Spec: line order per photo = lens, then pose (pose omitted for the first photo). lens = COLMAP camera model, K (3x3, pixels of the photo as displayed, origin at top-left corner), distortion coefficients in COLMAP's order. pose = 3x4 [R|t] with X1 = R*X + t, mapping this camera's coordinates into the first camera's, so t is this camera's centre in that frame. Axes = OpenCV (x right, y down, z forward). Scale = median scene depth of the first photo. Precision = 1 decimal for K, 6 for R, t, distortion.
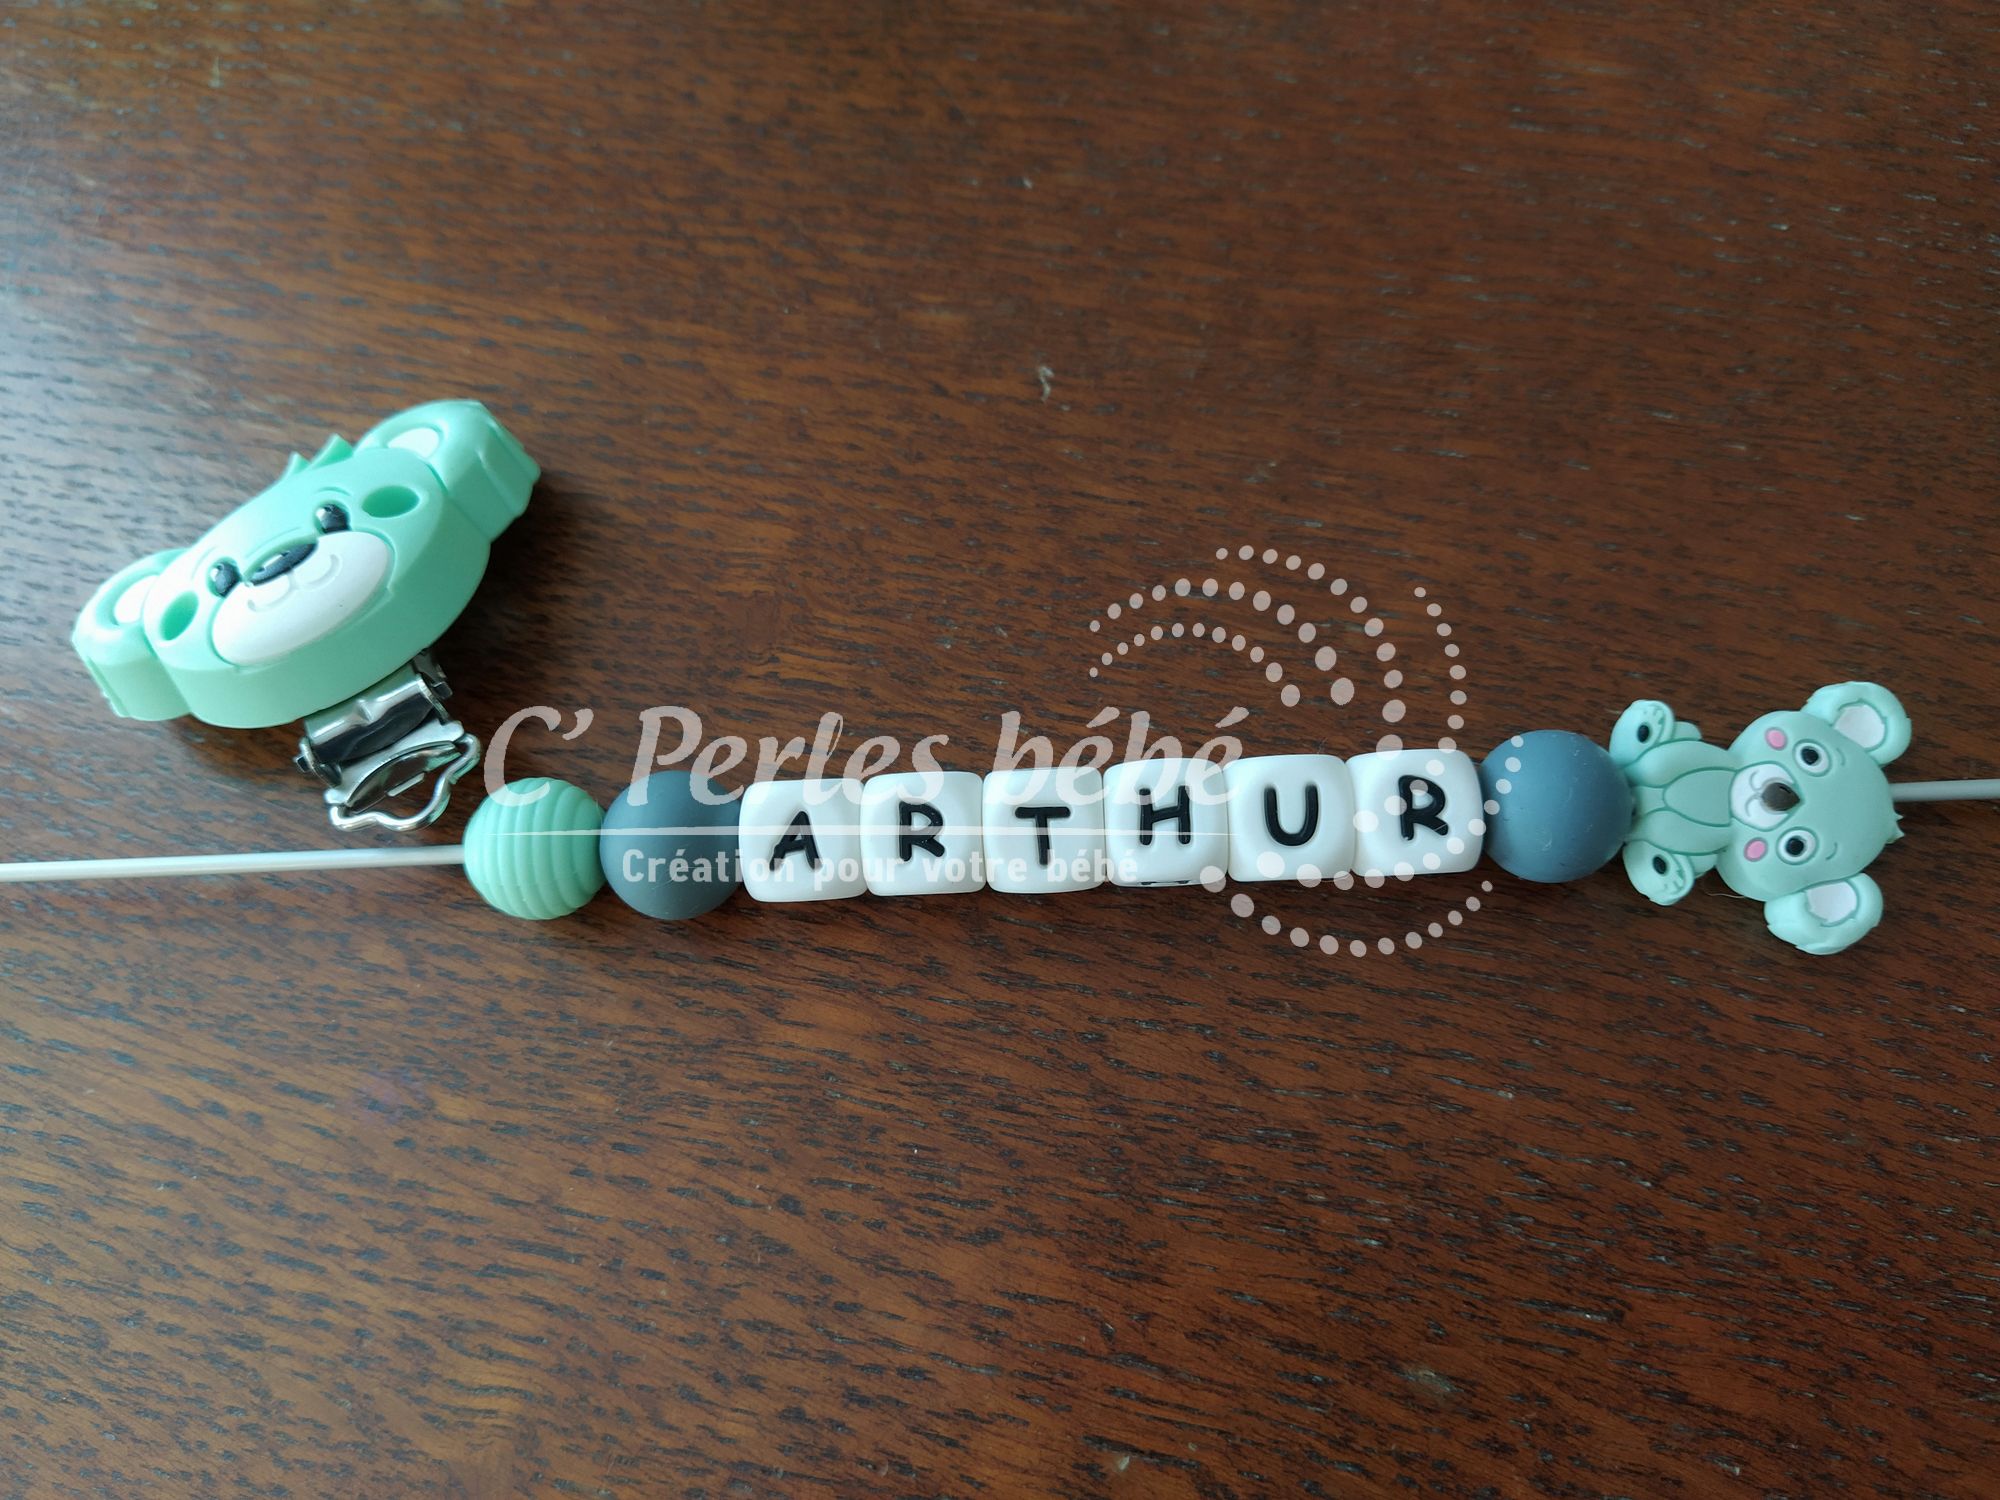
lens RADIAL K [[1585.3, 0, 1001.1], [0, 1585.3, 762.2], [0, 0, 1]] dist [0.059036, -0.148435]
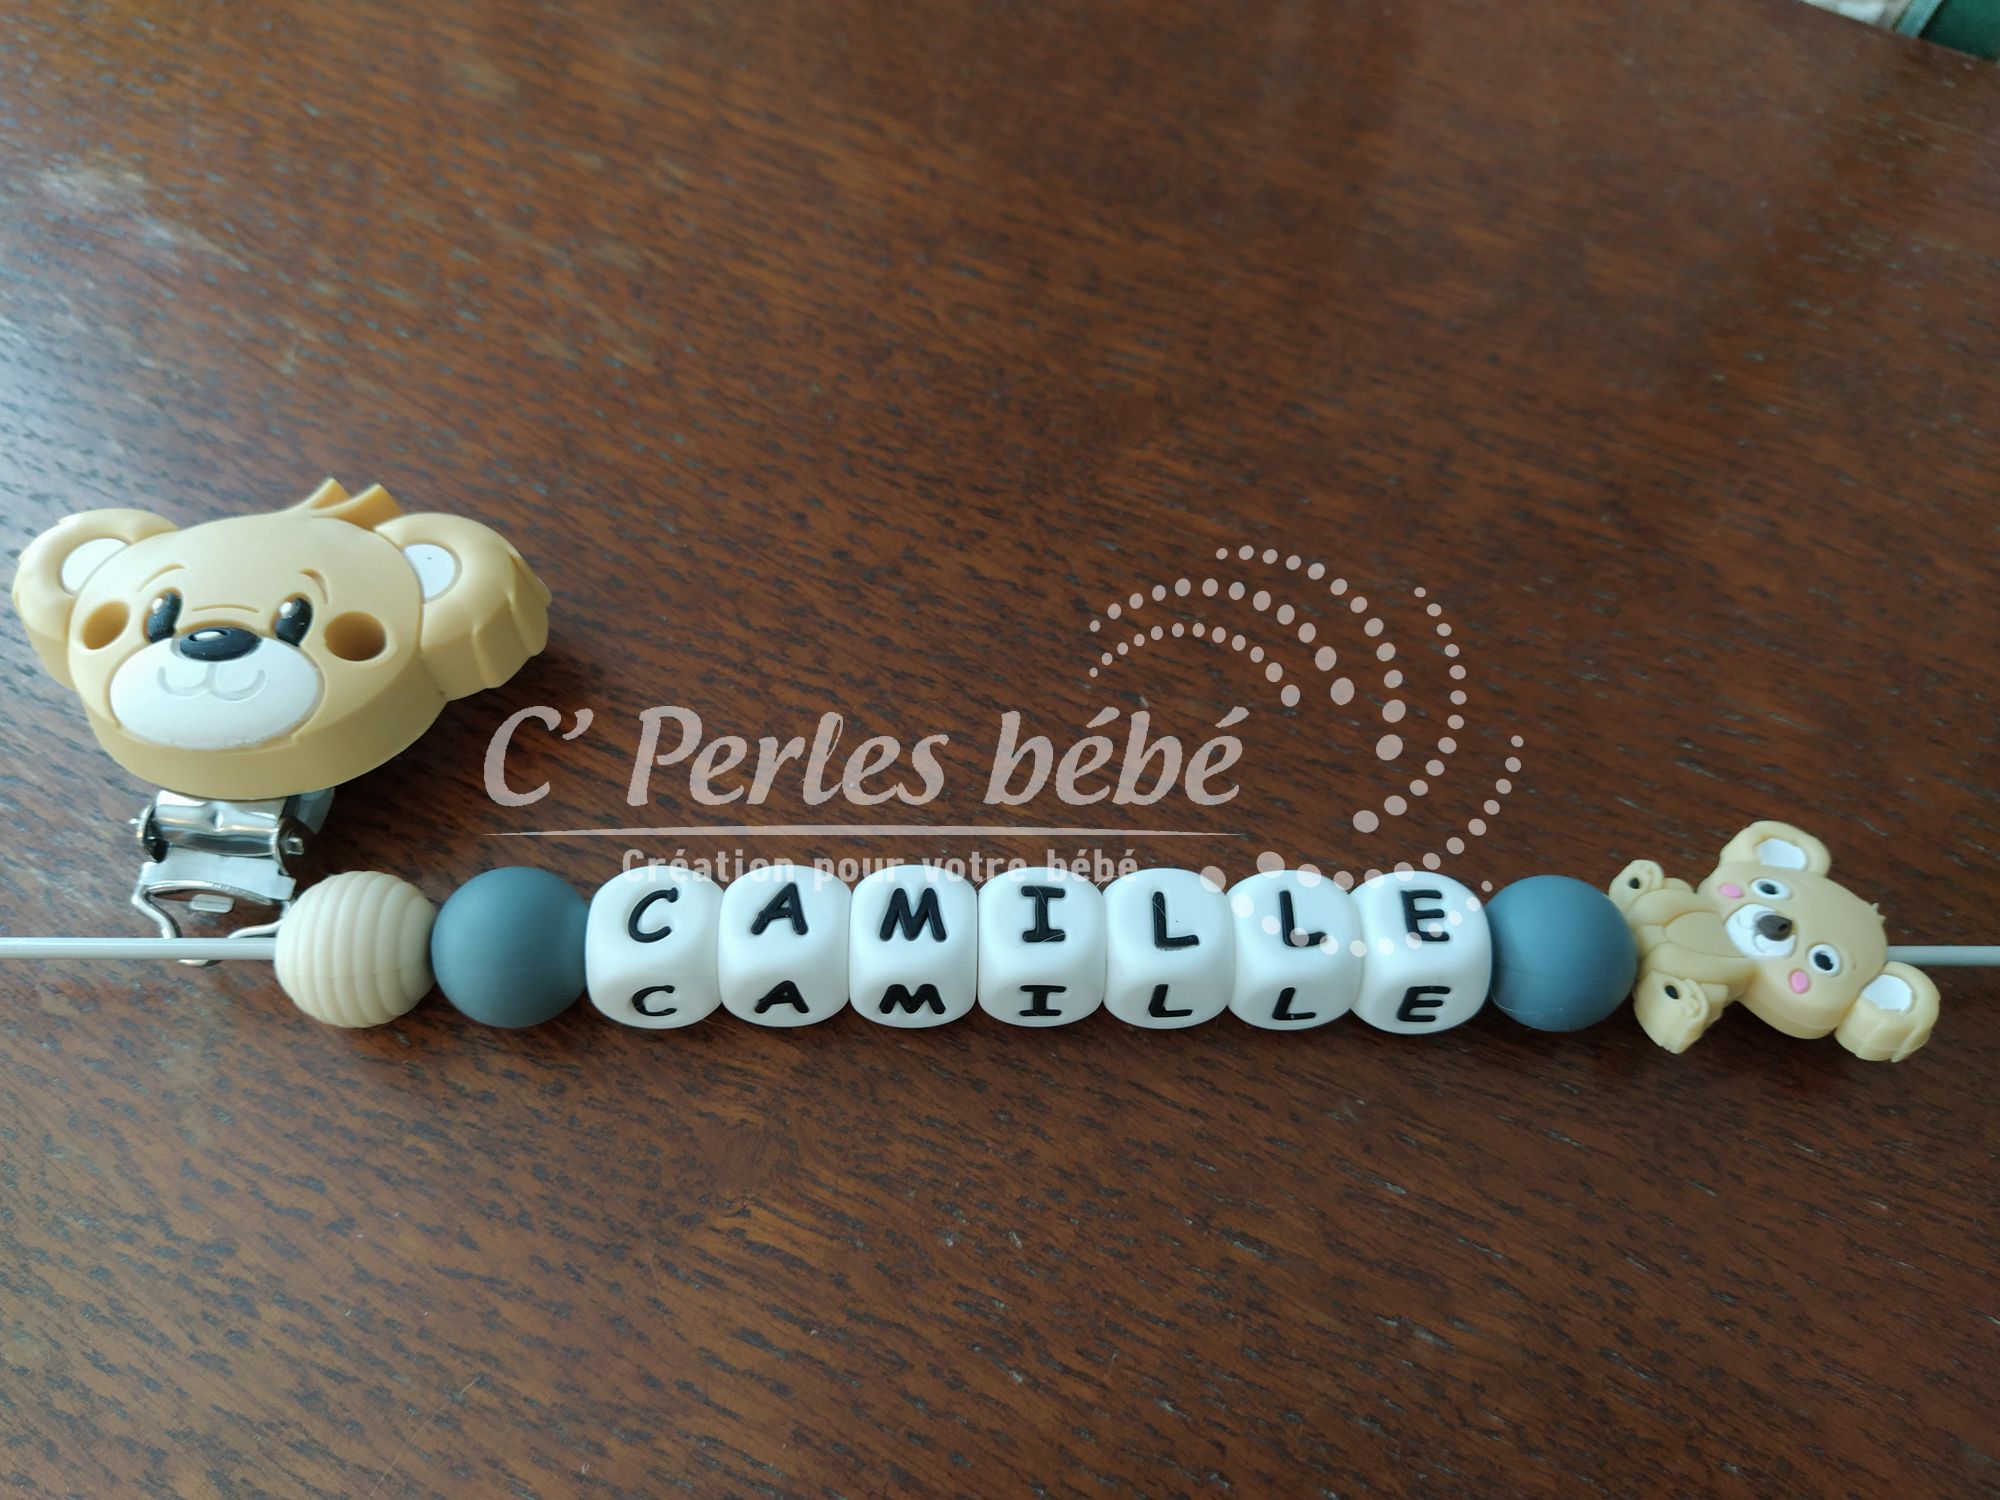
lens RADIAL K [[1585.3, 0, 1000.9], [0, 1585.3, 740.7], [0, 0, 1]] dist [0.059036, -0.148435]
pose [[0.975747, 0.218490, 0.013416, -0.081337], [-0.214804, 0.967488, -0.133517, -0.237852], [-0.042152, 0.127397, 0.990956, 0.133122]]
